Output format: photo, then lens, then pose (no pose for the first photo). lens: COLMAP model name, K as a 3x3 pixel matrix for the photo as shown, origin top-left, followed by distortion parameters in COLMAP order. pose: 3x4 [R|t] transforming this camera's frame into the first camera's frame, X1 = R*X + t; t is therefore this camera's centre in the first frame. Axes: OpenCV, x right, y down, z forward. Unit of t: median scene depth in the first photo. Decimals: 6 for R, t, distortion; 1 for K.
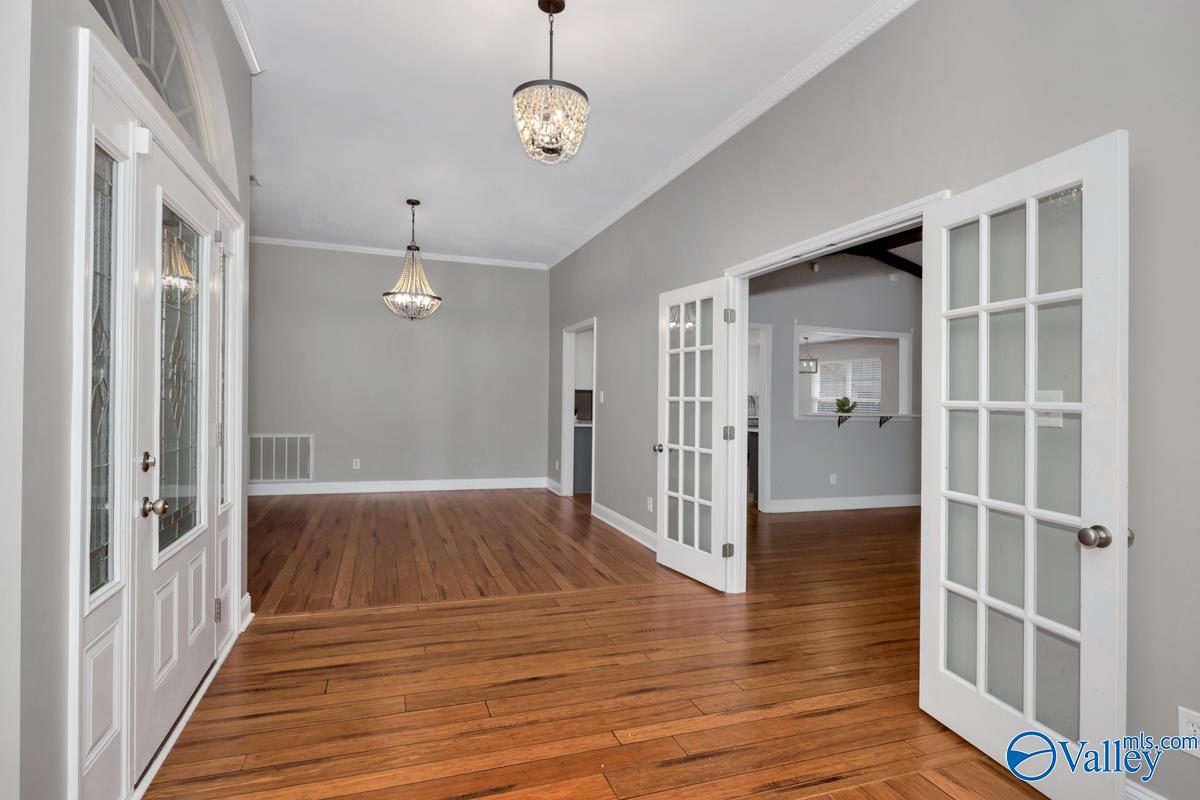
lens RADIAL K [[614.3, 0, 601.1], [0, 614.3, 396.4], [0, 0, 1]] dist [-0.004798, 0.000355]
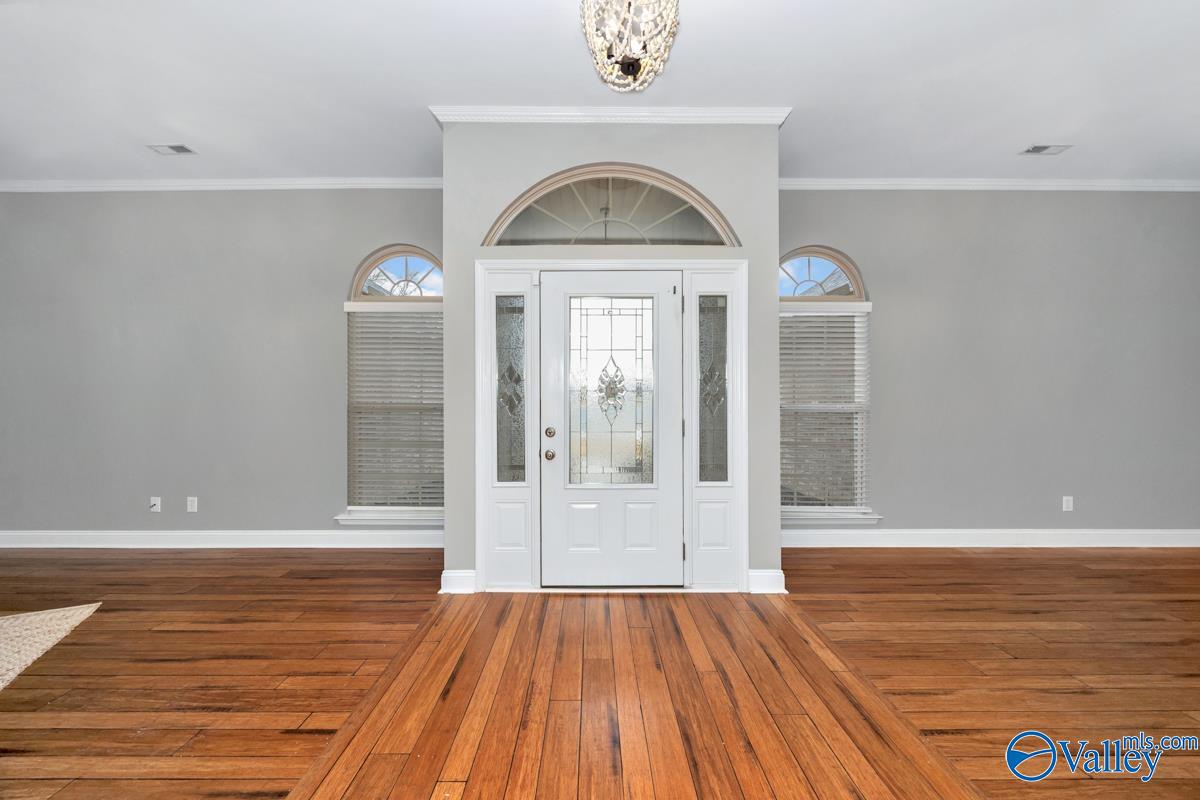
lens RADIAL K [[465.3, 0, 594.7], [0, 465.3, 396.6], [0, 0, 1]] dist [0.003528, -0.000993]
pose [[-0.332190, -0.032940, -0.942637, 0.469194], [-0.007328, 0.999450, -0.032343, 0.011894], [0.943184, -0.003837, -0.332249, 1.084681]]
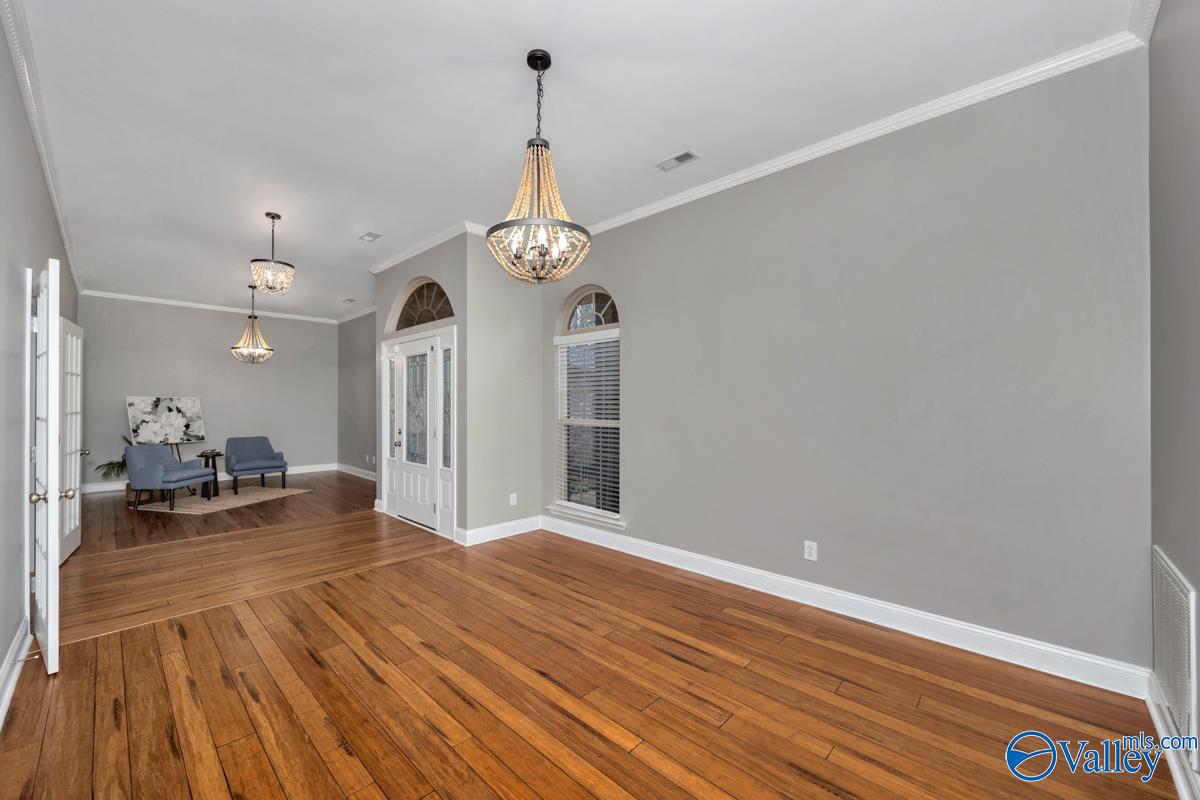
lens RADIAL K [[465.3, 0, 577.4], [0, 465.3, 406.3], [0, 0, 1]] dist [0.003528, -0.000993]
pose [[-0.900295, -0.025278, -0.434545, -0.300652], [-0.022975, 0.999680, -0.010551, -0.044714], [0.434673, 0.000485, -0.900588, 2.666976]]
